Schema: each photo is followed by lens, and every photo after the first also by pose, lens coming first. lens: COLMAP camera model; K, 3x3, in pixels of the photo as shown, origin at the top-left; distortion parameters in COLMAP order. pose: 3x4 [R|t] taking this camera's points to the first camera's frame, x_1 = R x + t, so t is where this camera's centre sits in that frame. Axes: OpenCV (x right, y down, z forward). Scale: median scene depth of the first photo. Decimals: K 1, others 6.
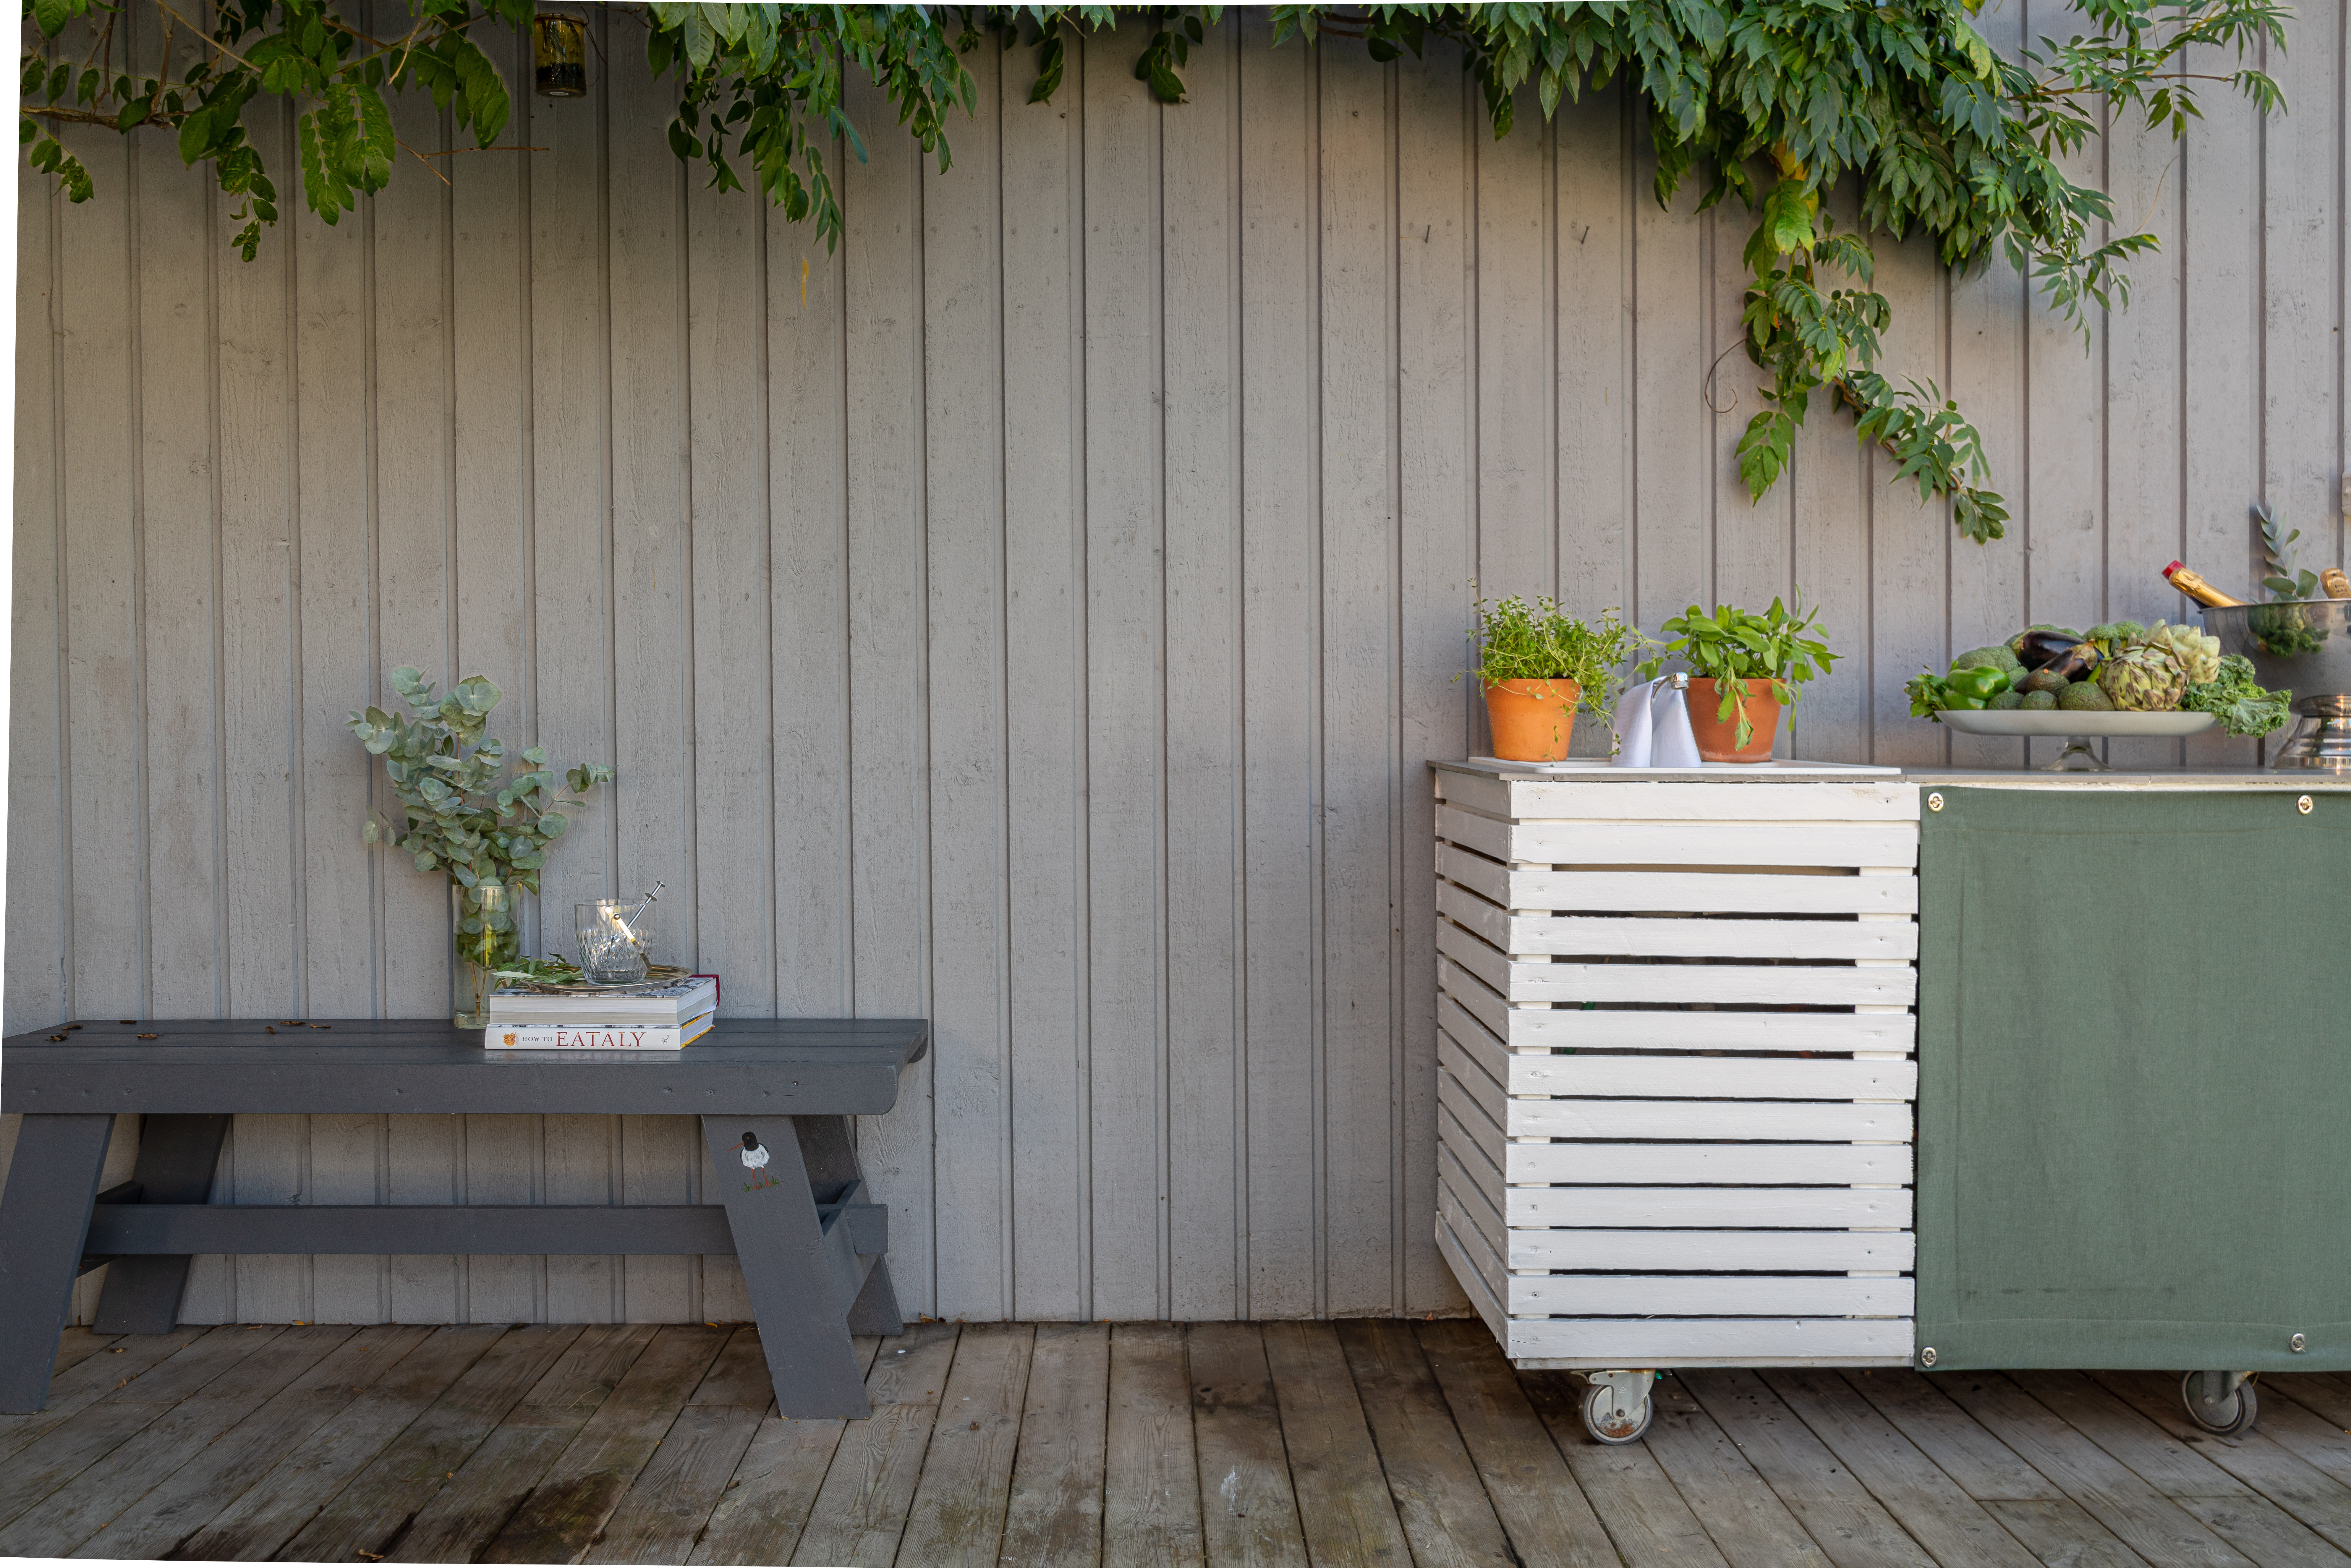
lens RADIAL K [[1898.0, 0, 1169.9], [0, 1898.0, 792.7], [0, 0, 1]] dist [-0.000857, -0.001191]
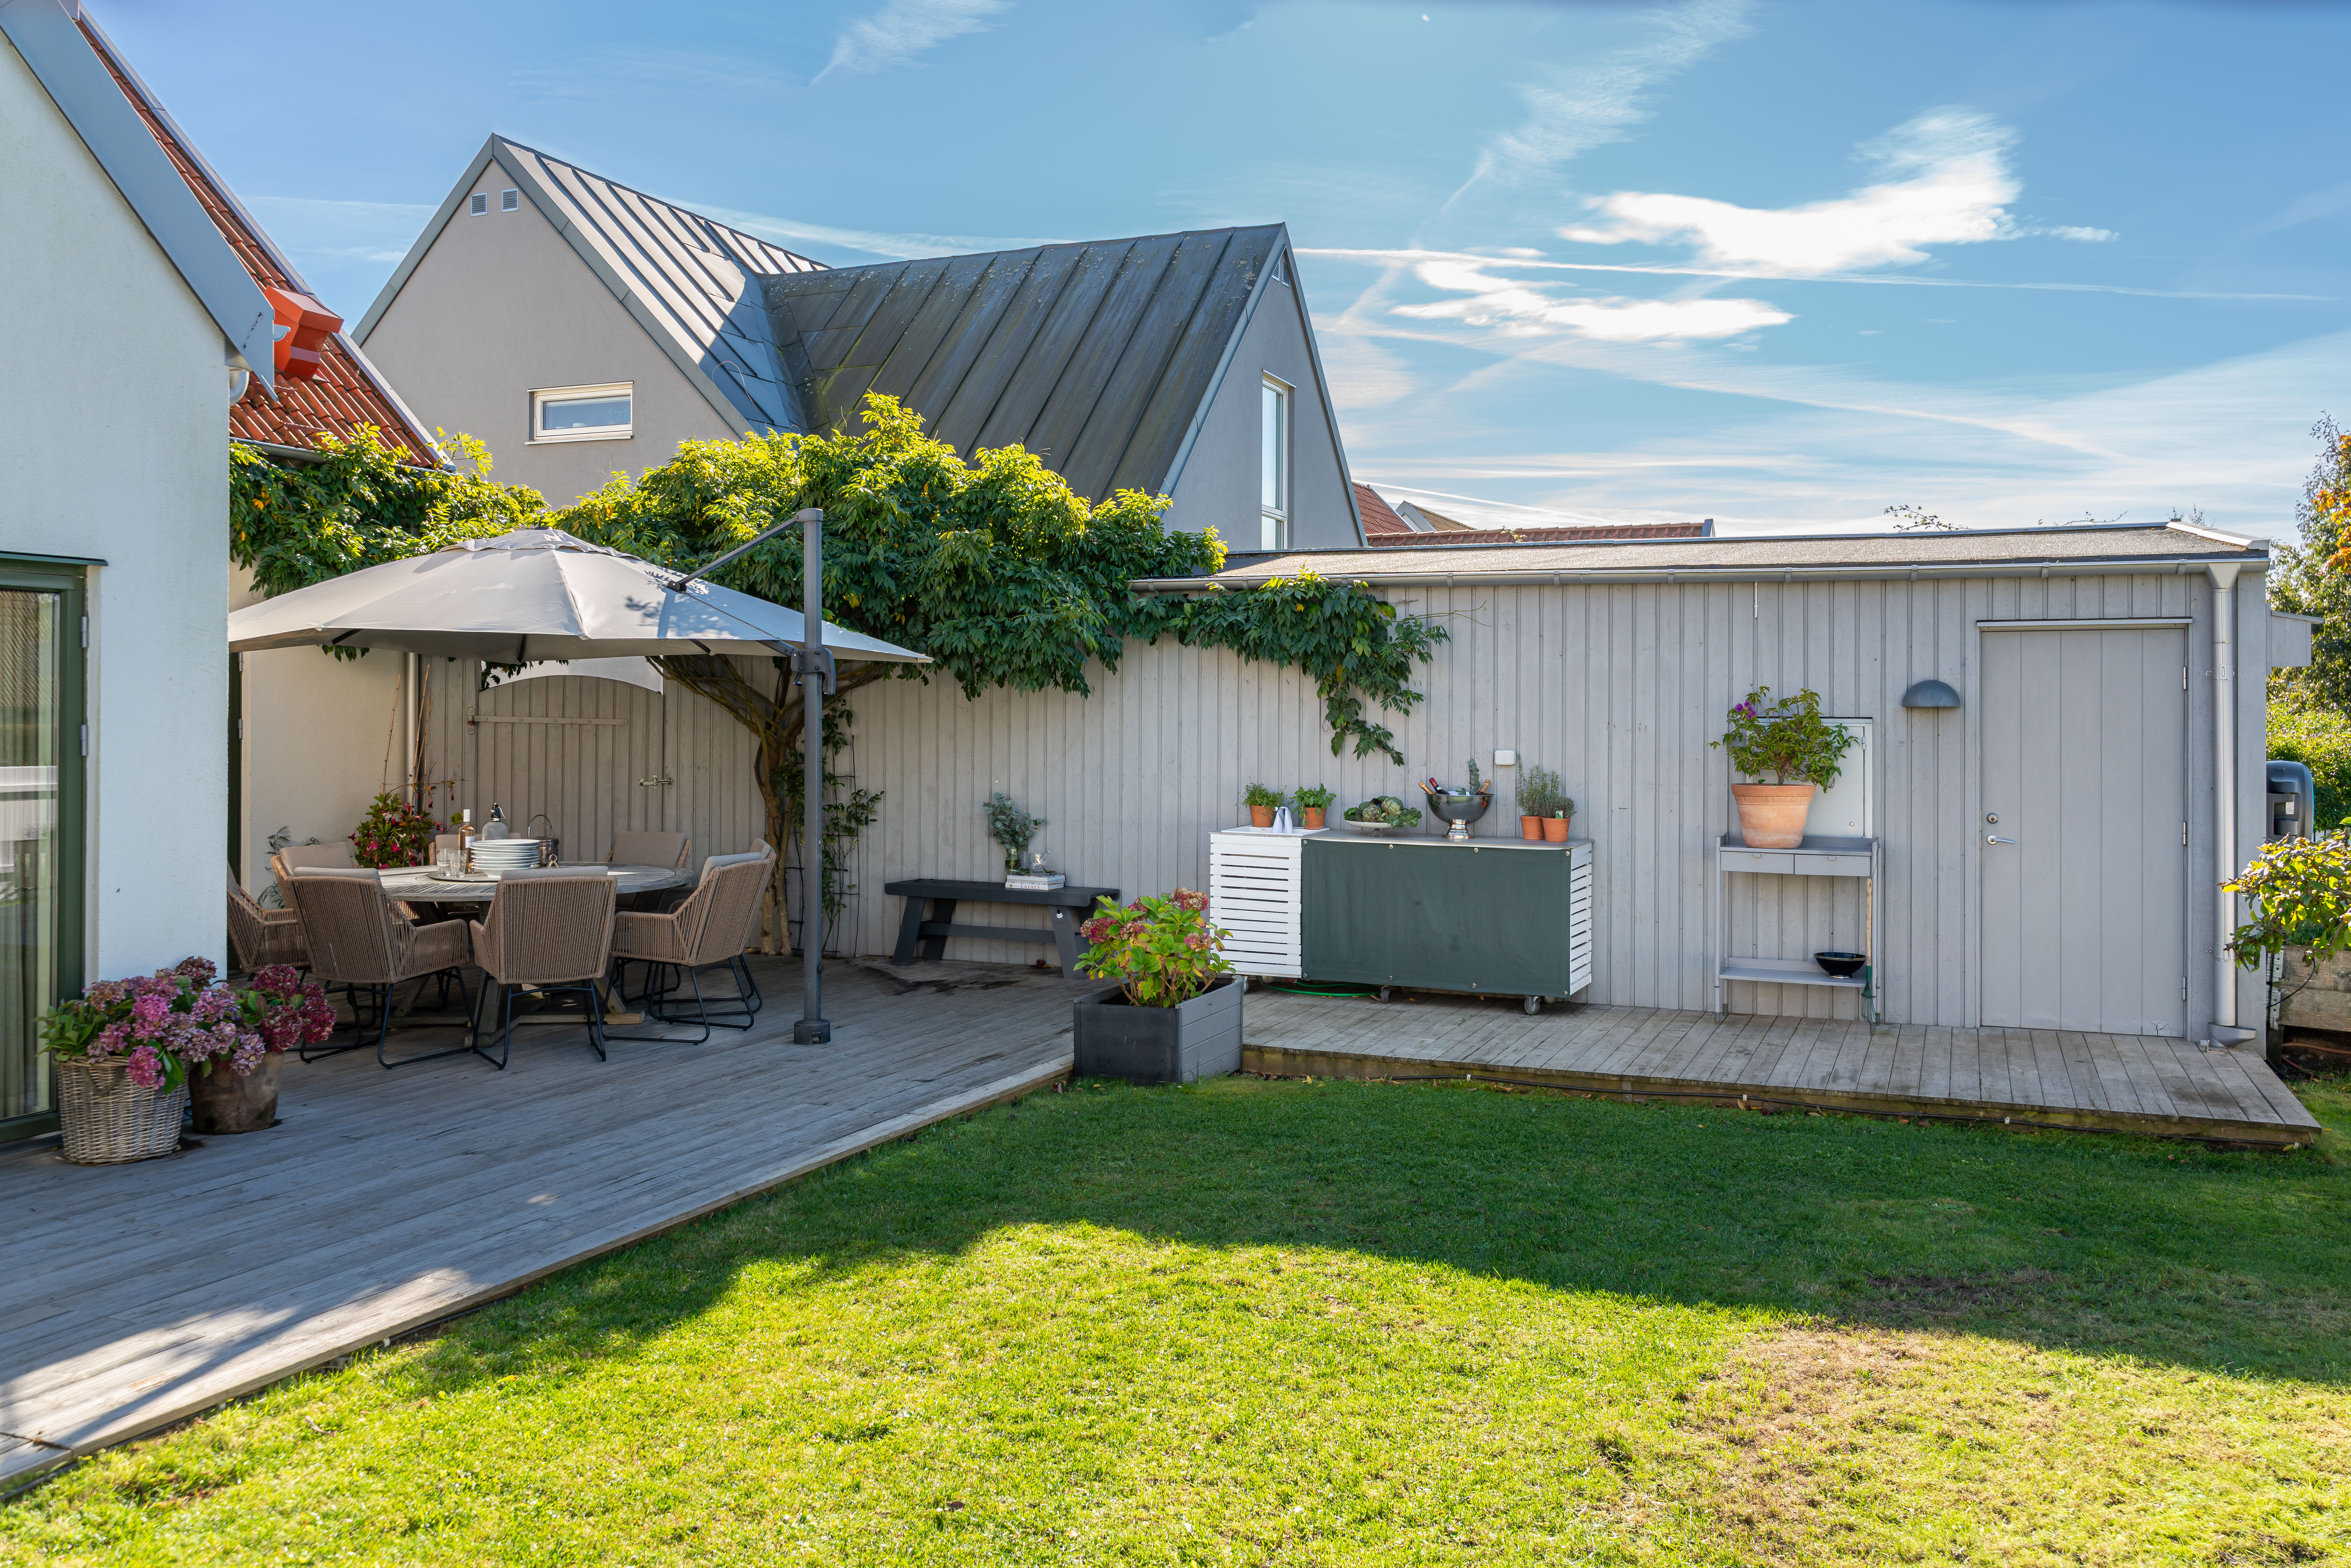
lens RADIAL K [[1927.6, 0, 1167.5], [0, 1927.6, 780.8], [0, 0, 1]] dist [0.014243, 0.000066]
pose [[0.920975, 0.026447, -0.388723, 1.447443], [-0.022608, 0.999640, 0.014447, -0.151703], [0.388965, -0.004517, 0.921241, -2.490026]]
